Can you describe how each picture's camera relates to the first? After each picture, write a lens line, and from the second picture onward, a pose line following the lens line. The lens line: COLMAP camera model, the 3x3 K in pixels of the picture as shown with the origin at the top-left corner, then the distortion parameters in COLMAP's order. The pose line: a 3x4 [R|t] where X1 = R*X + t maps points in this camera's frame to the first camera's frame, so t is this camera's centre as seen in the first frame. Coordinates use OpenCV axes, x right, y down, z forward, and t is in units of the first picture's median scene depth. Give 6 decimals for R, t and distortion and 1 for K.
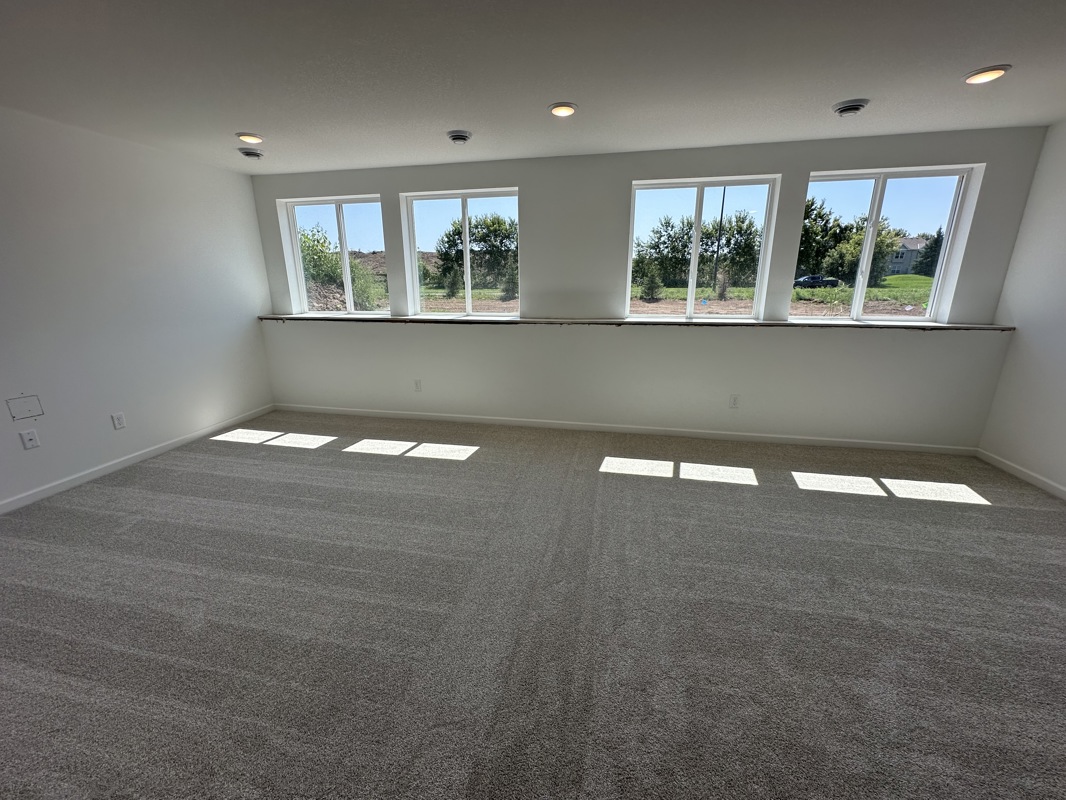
lens RADIAL K [[444.3, 0, 536.1], [0, 444.3, 396.1], [0, 0, 1]] dist [-0.015461, 0.009755]
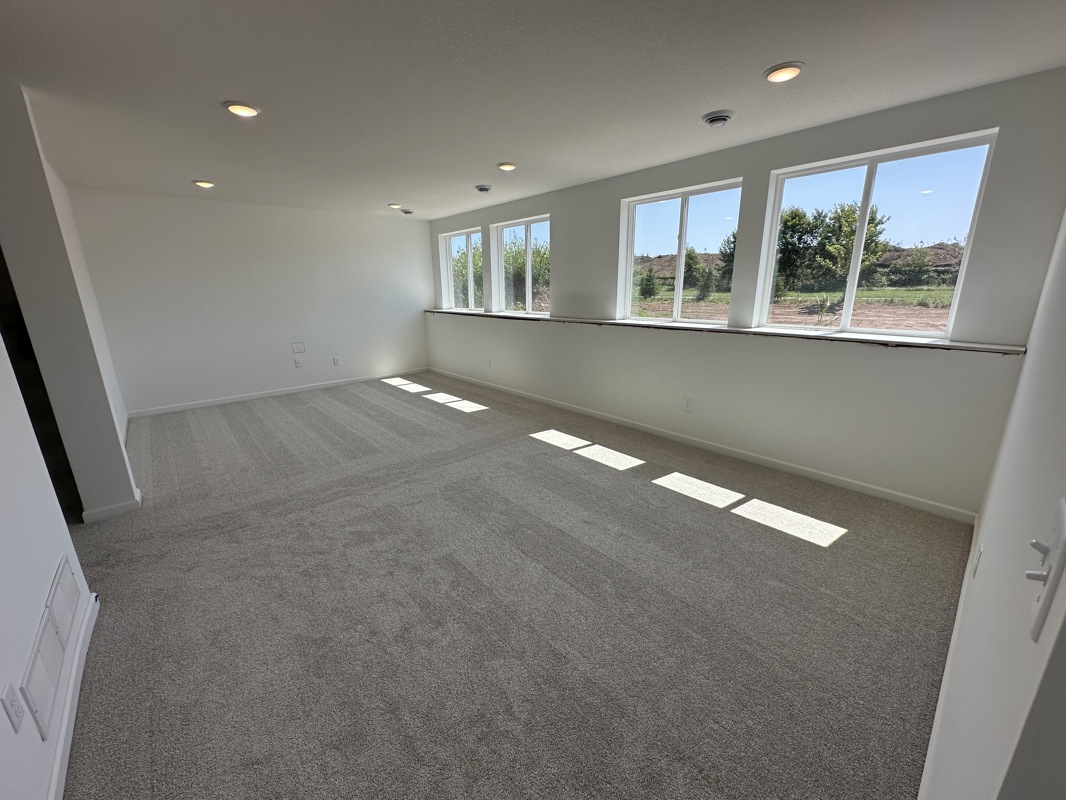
lens RADIAL K [[440.4, 0, 517.8], [0, 440.4, 396.2], [0, 0, 1]] dist [-0.001514, 0.000057]
pose [[0.786658, 0.144579, -0.600222, 0.740880], [-0.147093, 0.988088, 0.045226, 0.003763], [0.599611, 0.052711, 0.798554, -0.040671]]
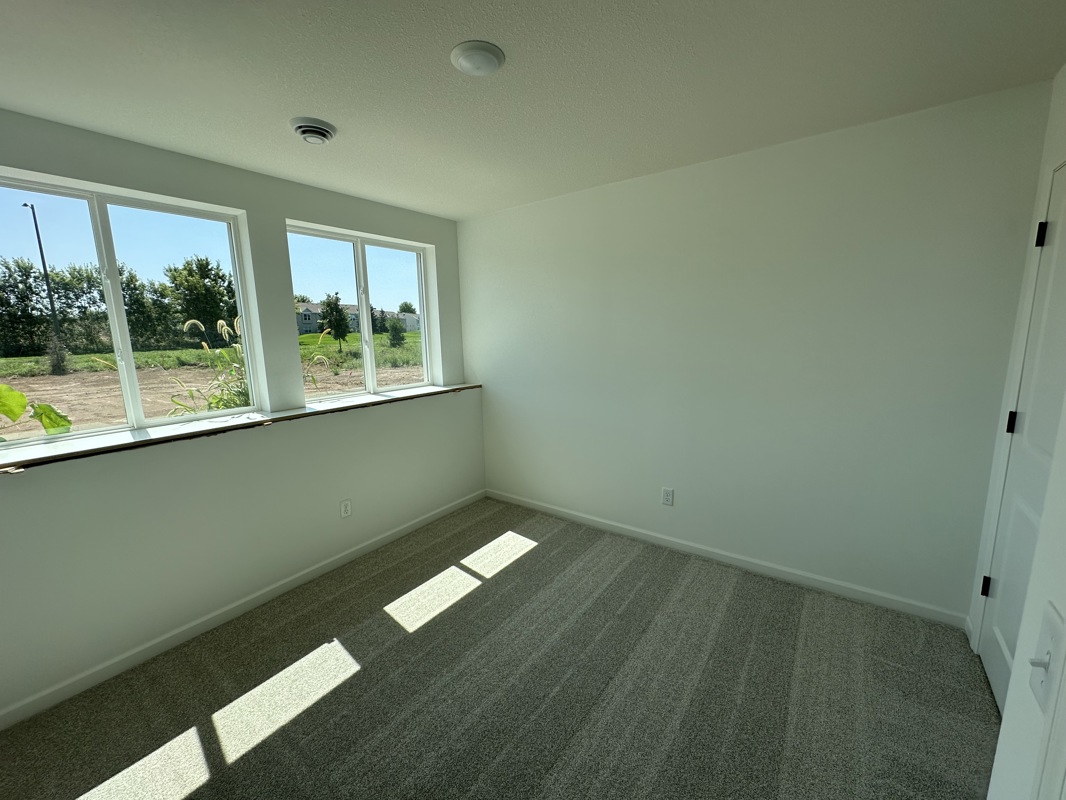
lens RADIAL K [[438.5, 0, 538.0], [0, 438.5, 385.3], [0, 0, 1]] dist [0.000368, 0.000188]
pose [[0.396756, -0.118603, 0.910230, 0.054781], [0.253983, 0.967088, 0.015304, -0.112496], [-0.882087, 0.225111, 0.413821, 0.326825]]
